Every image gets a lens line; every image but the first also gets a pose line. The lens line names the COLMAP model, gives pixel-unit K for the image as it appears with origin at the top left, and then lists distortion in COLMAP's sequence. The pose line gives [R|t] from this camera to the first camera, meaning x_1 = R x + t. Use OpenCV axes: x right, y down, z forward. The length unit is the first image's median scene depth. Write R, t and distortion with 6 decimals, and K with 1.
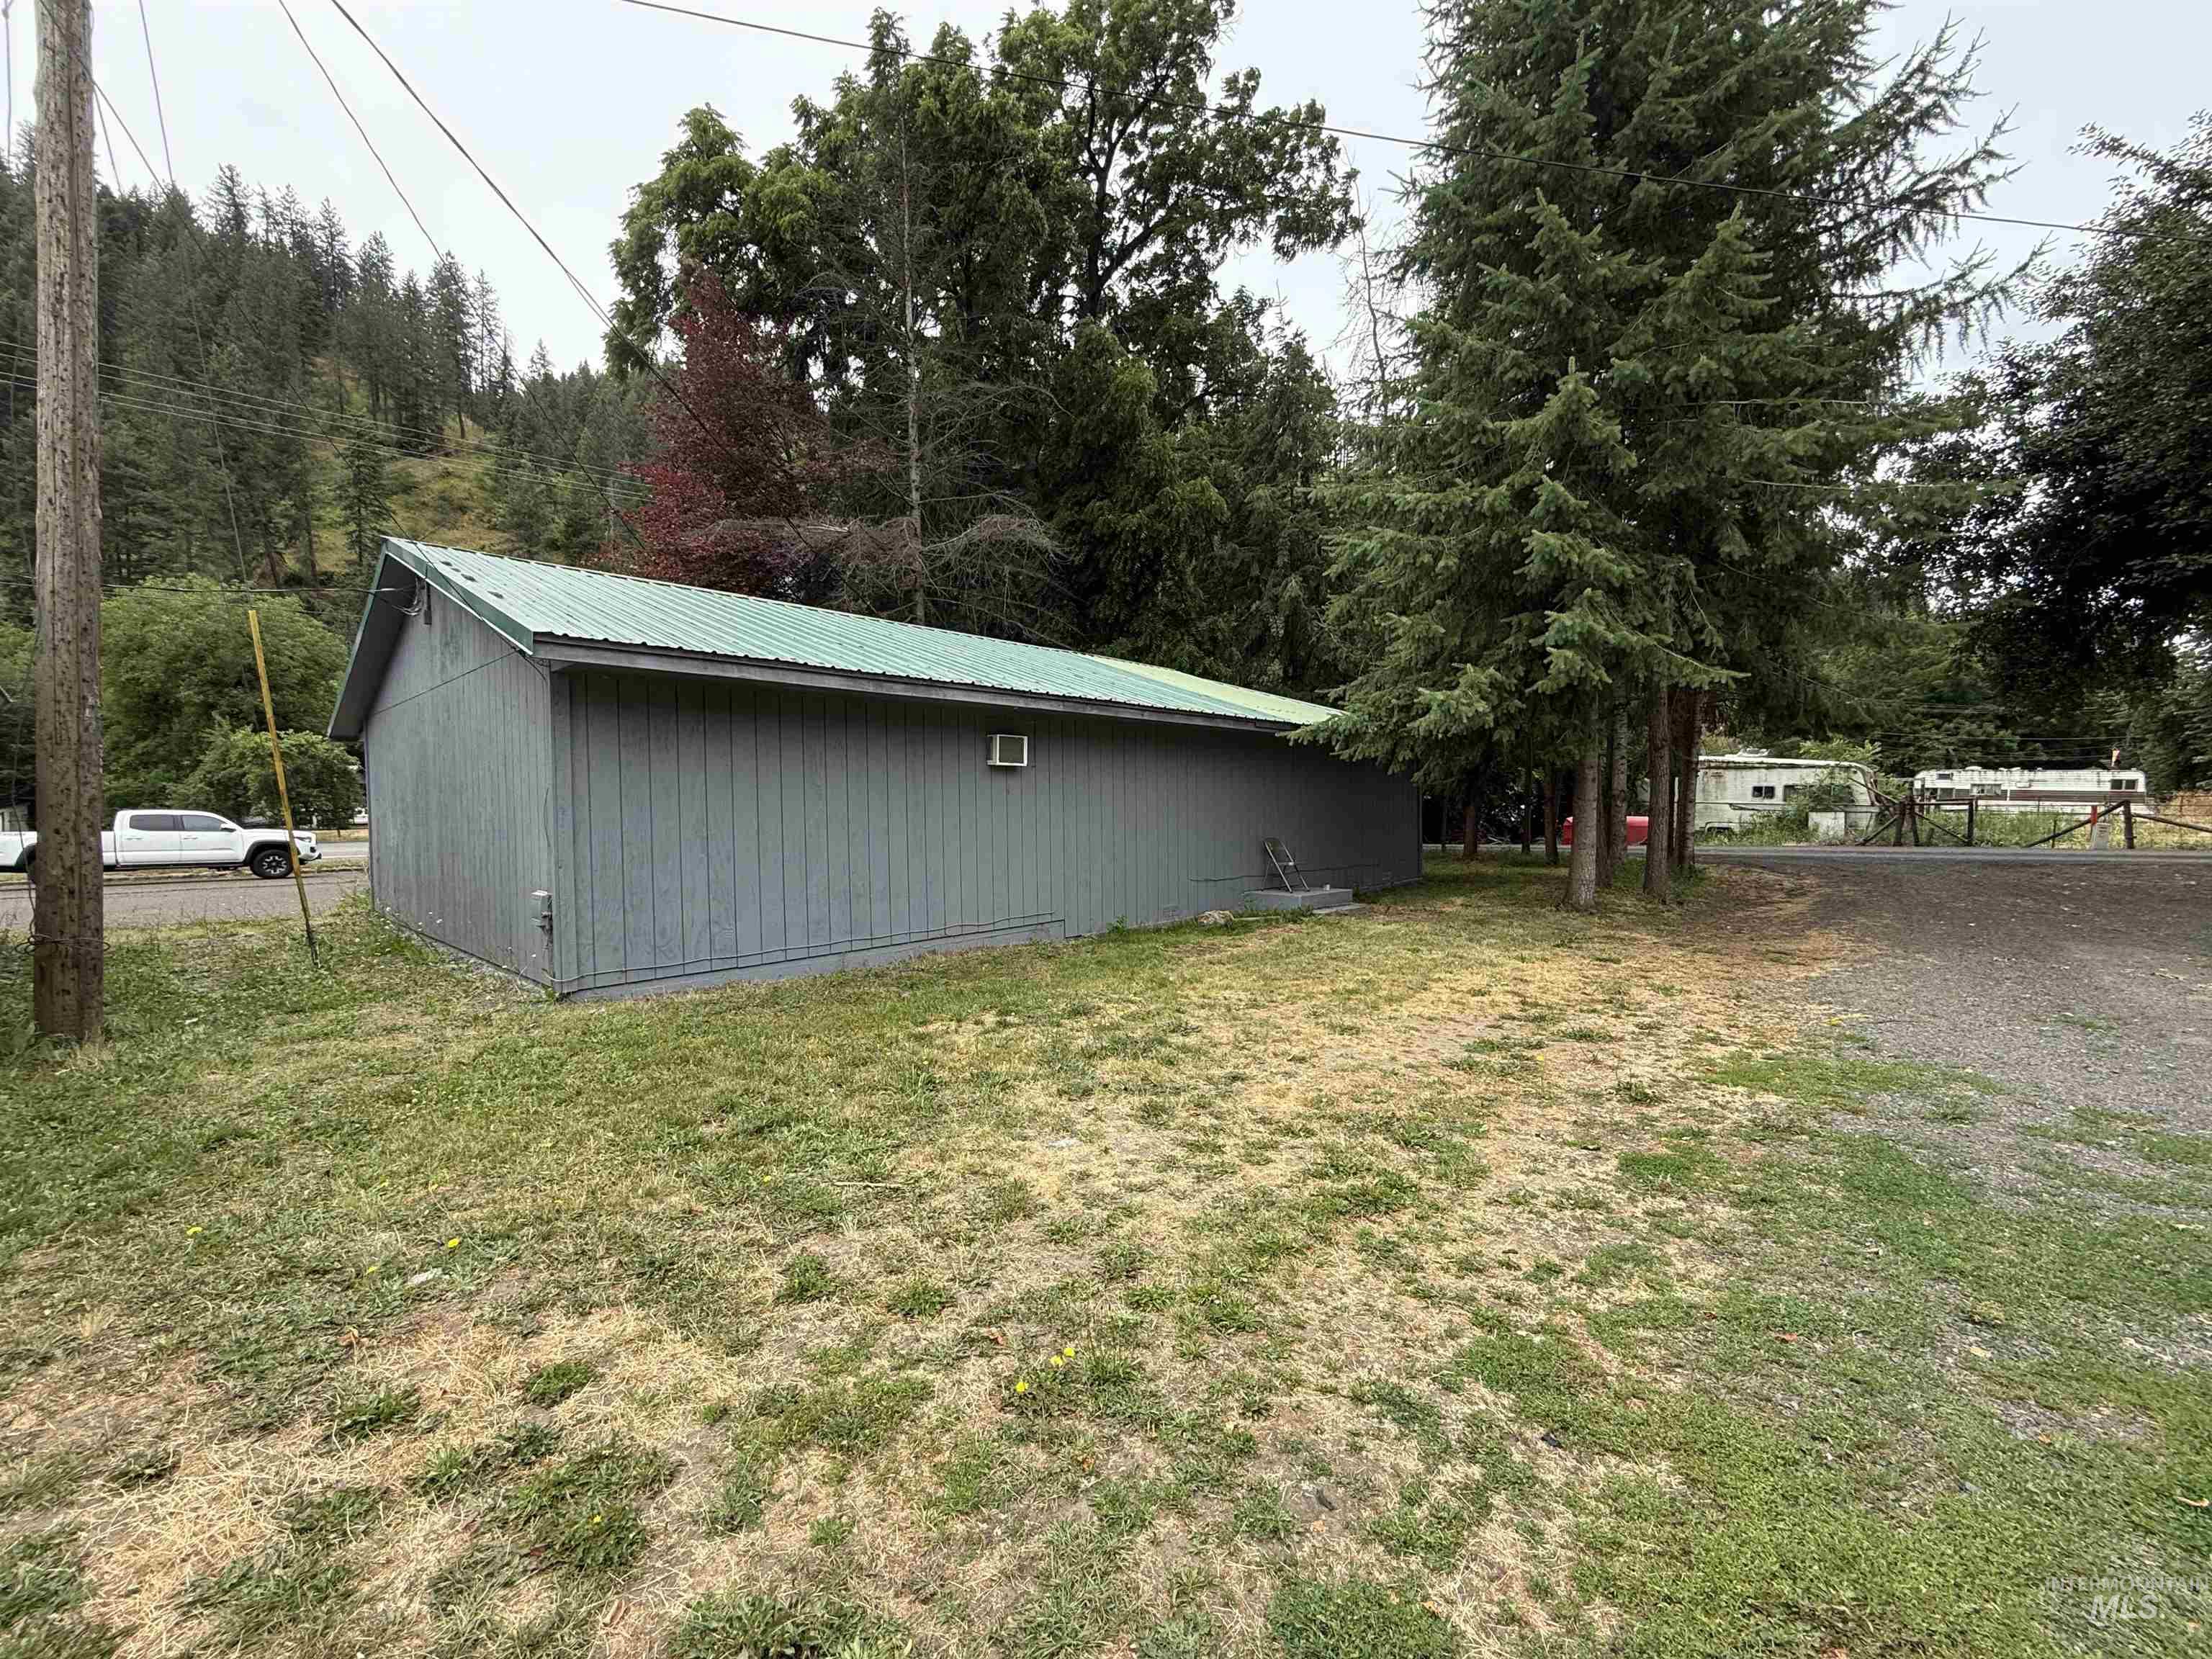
lens RADIAL K [[877.2, 0, 1092.6], [0, 877.2, 831.1], [0, 0, 1]] dist [0.001499, -0.001024]
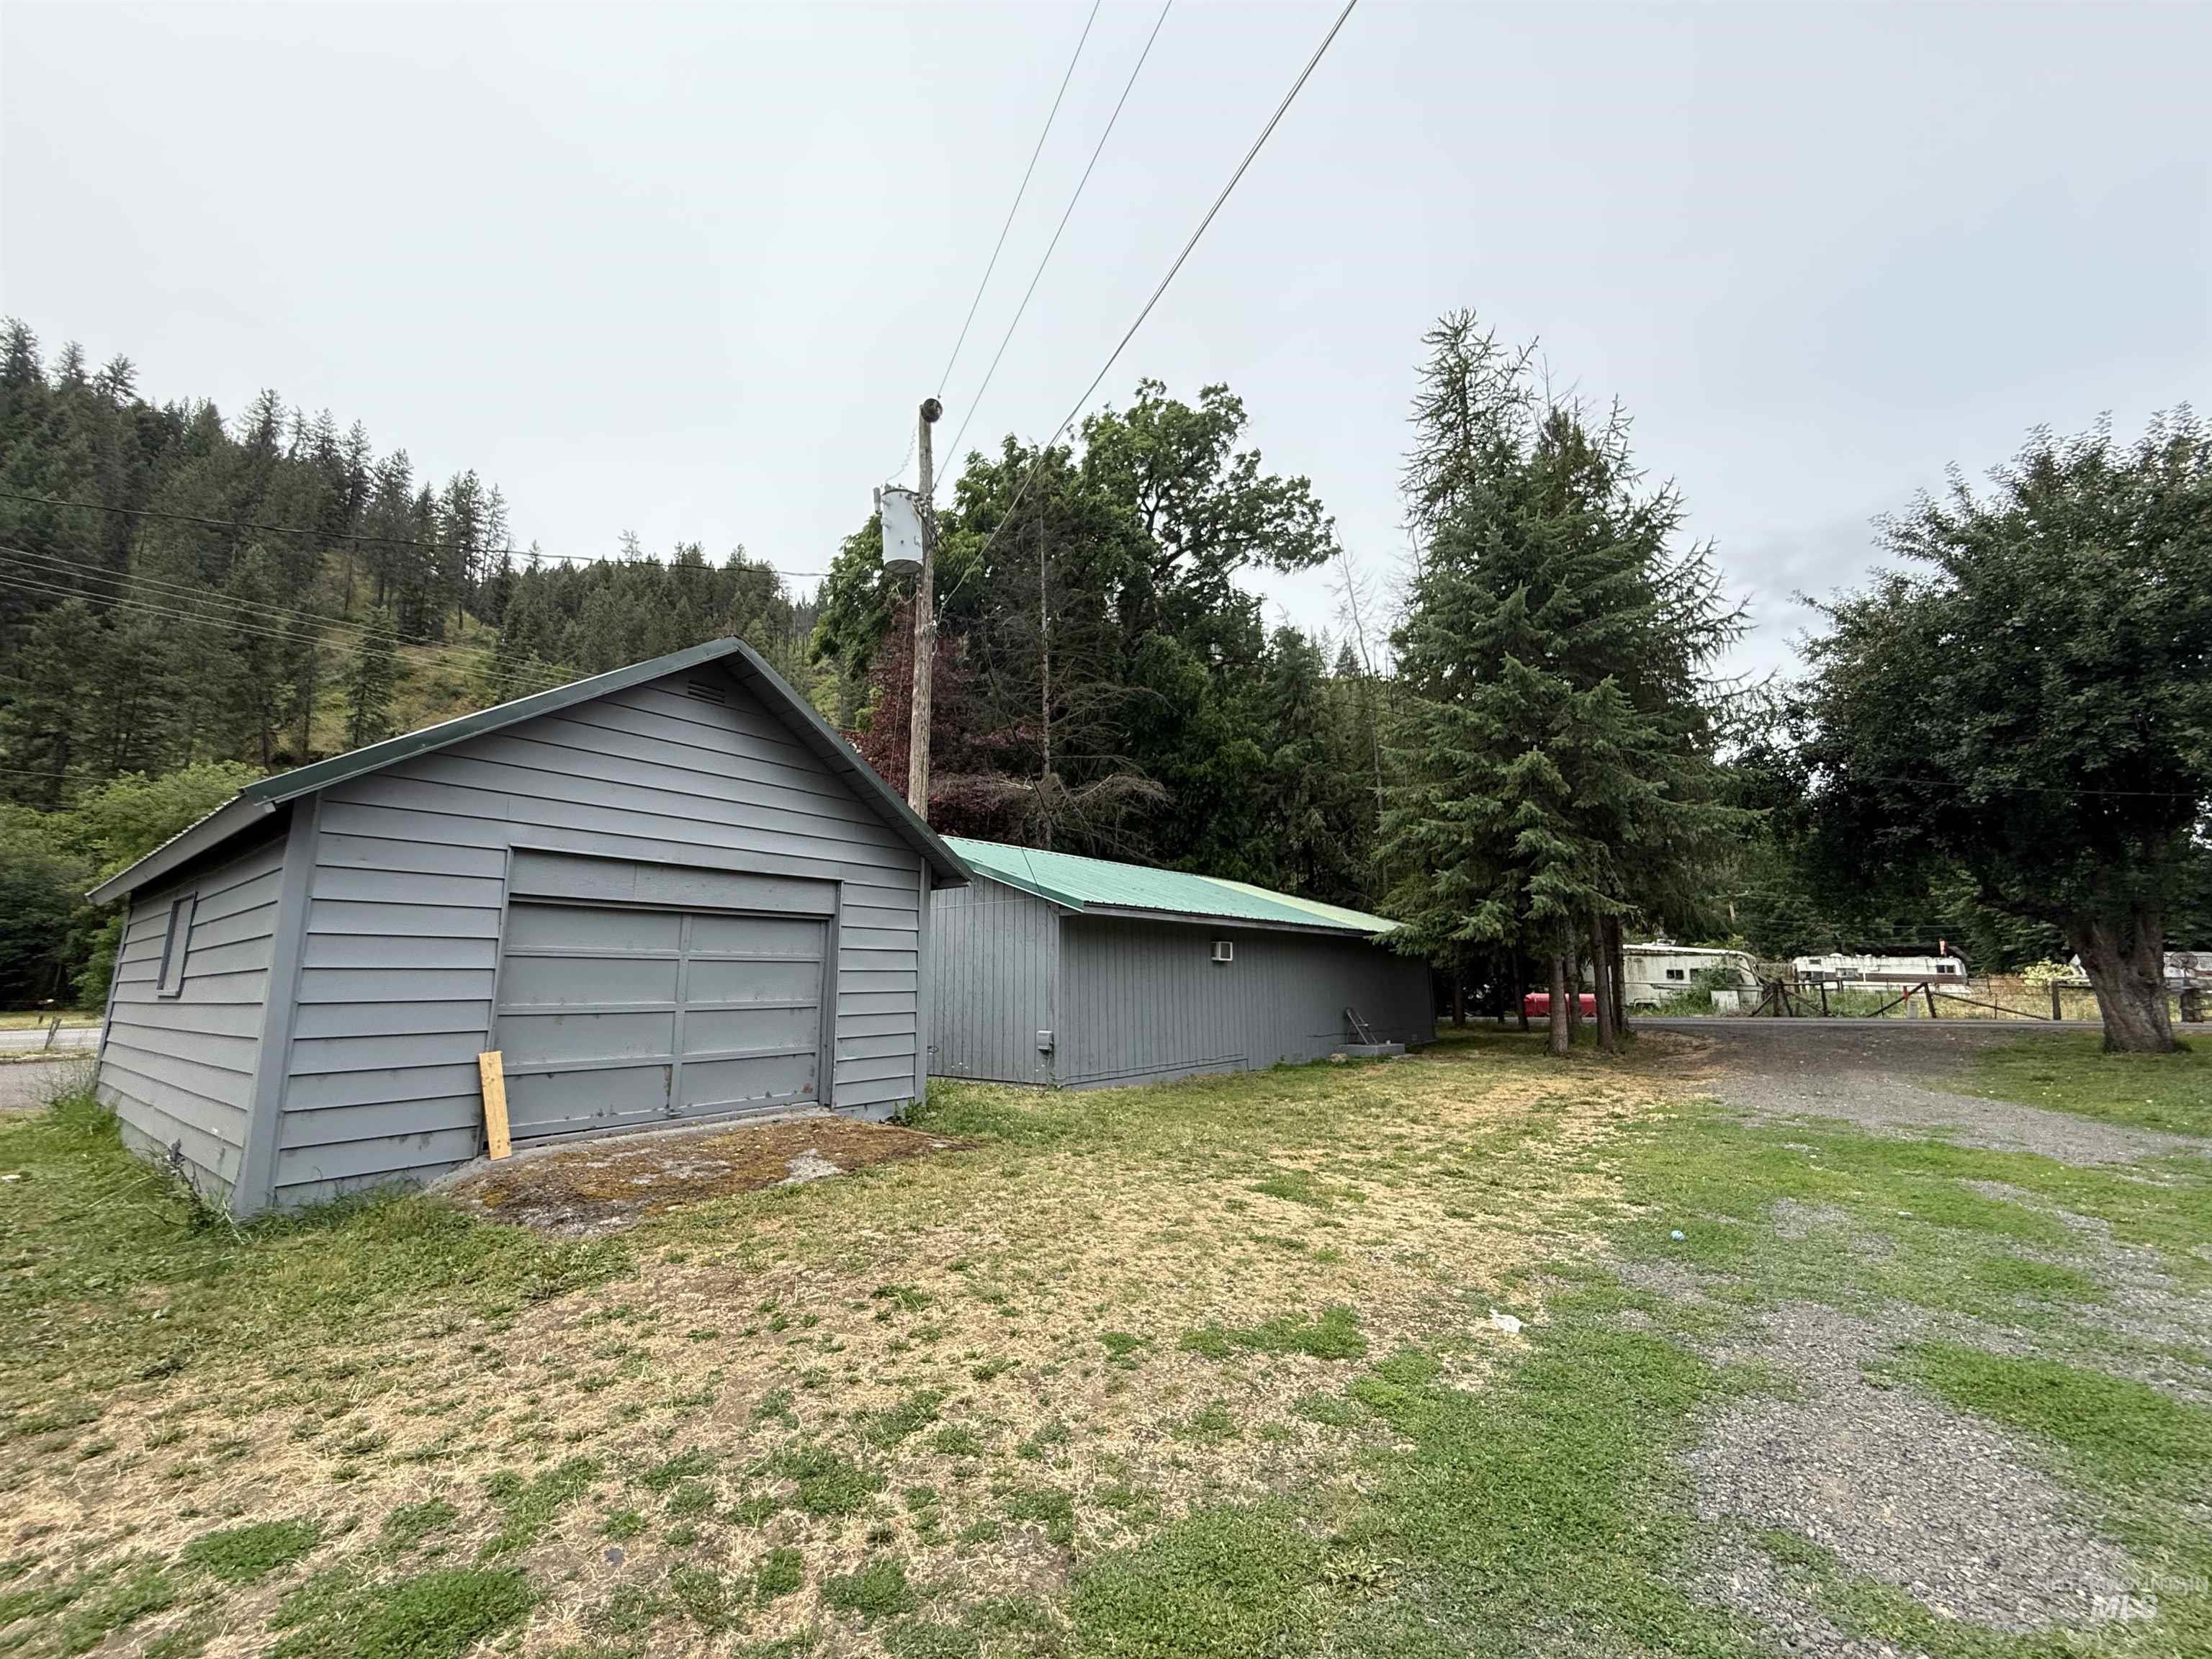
lens RADIAL K [[877.2, 0, 1092.6], [0, 877.2, 831.1], [0, 0, 1]] dist [0.001499, -0.001024]
pose [[0.997942, 0.013017, 0.062784, -0.162565], [-0.000202, 0.979808, -0.199939, 0.006318], [-0.064119, 0.199514, 0.977795, -0.234865]]
